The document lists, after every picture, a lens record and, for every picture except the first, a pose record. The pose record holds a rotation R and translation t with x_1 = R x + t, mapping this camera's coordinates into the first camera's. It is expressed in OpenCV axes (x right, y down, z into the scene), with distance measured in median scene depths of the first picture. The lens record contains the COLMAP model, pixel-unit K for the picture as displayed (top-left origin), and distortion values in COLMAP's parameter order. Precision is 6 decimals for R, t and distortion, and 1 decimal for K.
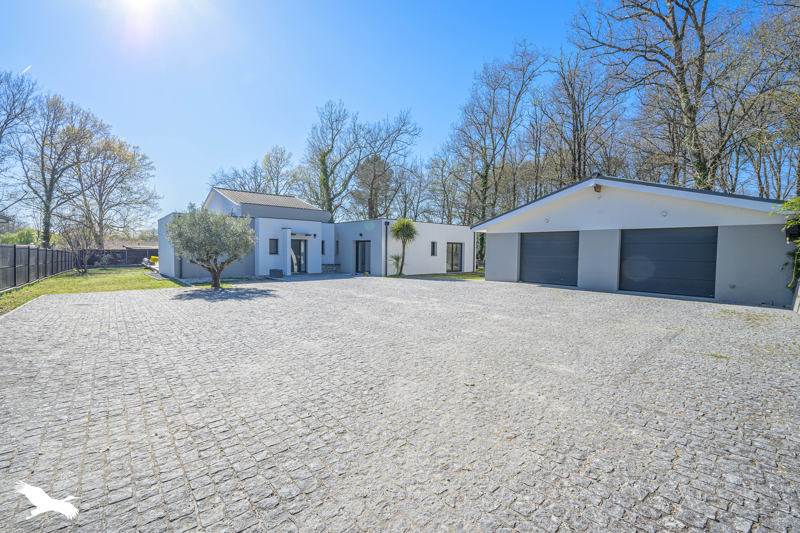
lens RADIAL K [[350.2, 0, 400.0], [0, 350.2, 266.5], [0, 0, 1]] dist [-0.002849, -0.000258]
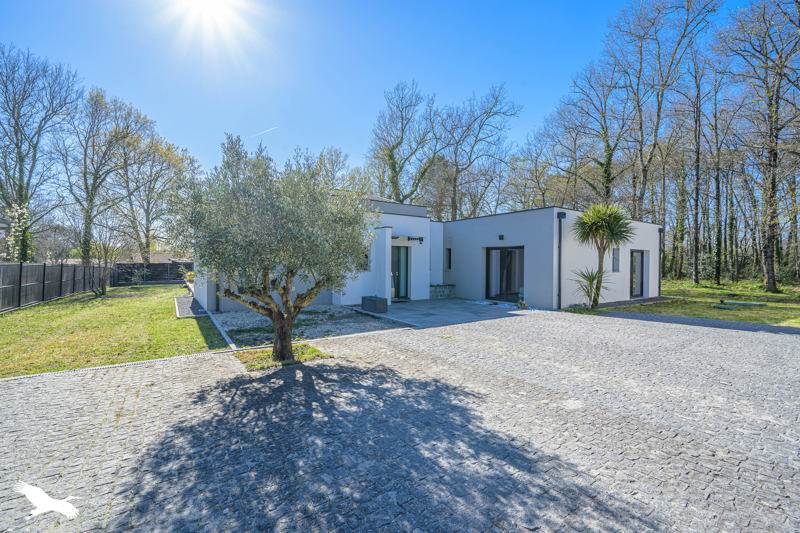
lens RADIAL K [[356.1, 0, 400.0], [0, 356.1, 266.5], [0, 0, 1]] dist [0.002199, 0.000057]
pose [[0.992952, -0.000573, -0.118512, -0.109941], [-0.003670, 0.999360, -0.035578, -0.009514], [0.118457, 0.035762, 0.992315, 0.193120]]
